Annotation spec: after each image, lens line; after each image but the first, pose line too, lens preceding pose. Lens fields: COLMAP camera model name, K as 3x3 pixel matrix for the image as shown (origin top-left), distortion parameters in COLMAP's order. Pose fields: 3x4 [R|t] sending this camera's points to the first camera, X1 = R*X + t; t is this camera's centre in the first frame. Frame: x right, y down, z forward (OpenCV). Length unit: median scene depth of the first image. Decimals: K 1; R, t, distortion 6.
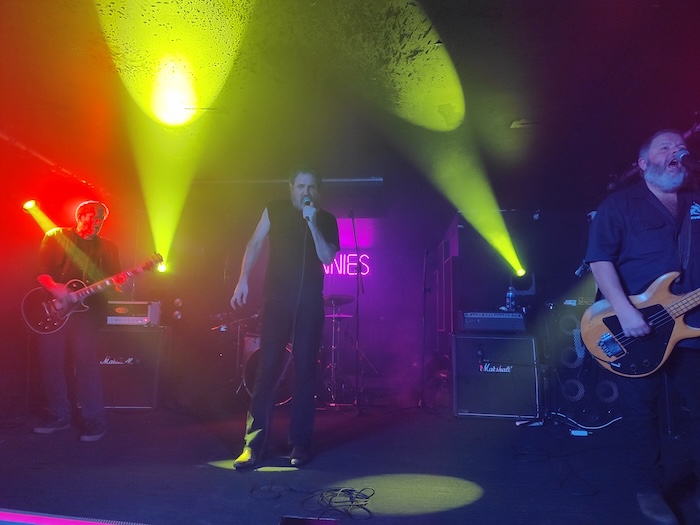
lens RADIAL K [[468.9, 0, 351.2], [0, 468.9, 262.0], [0, 0, 1]] dist [-0.001354, 0.000391]
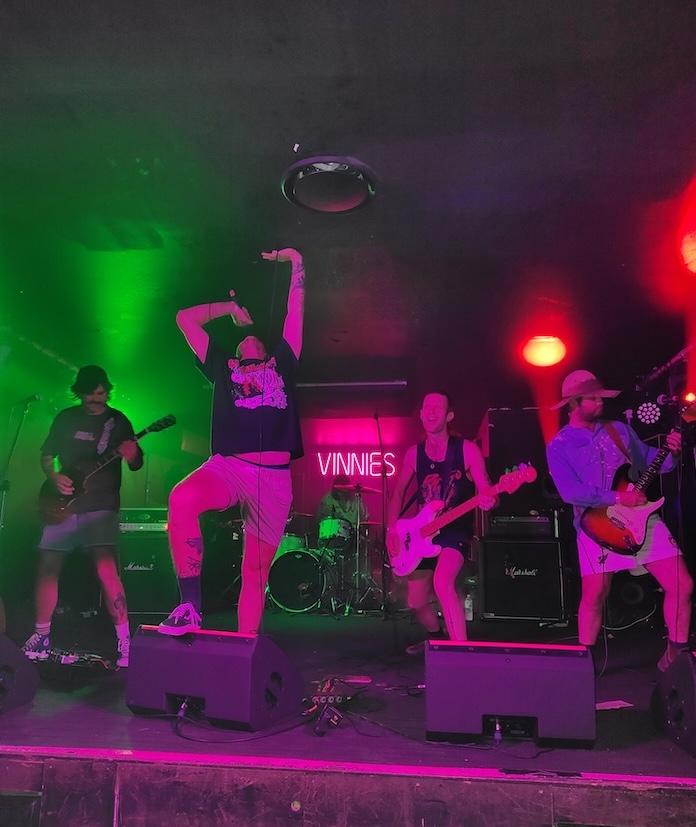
lens RADIAL K [[612.5, 0, 344.8], [0, 612.5, 415.0], [0, 0, 1]] dist [0.006472, 0.000314]
pose [[0.998976, -0.010372, -0.044039, -0.007483], [0.007443, 0.997780, -0.066175, -0.019945], [0.044627, 0.065780, 0.996836, -0.283802]]
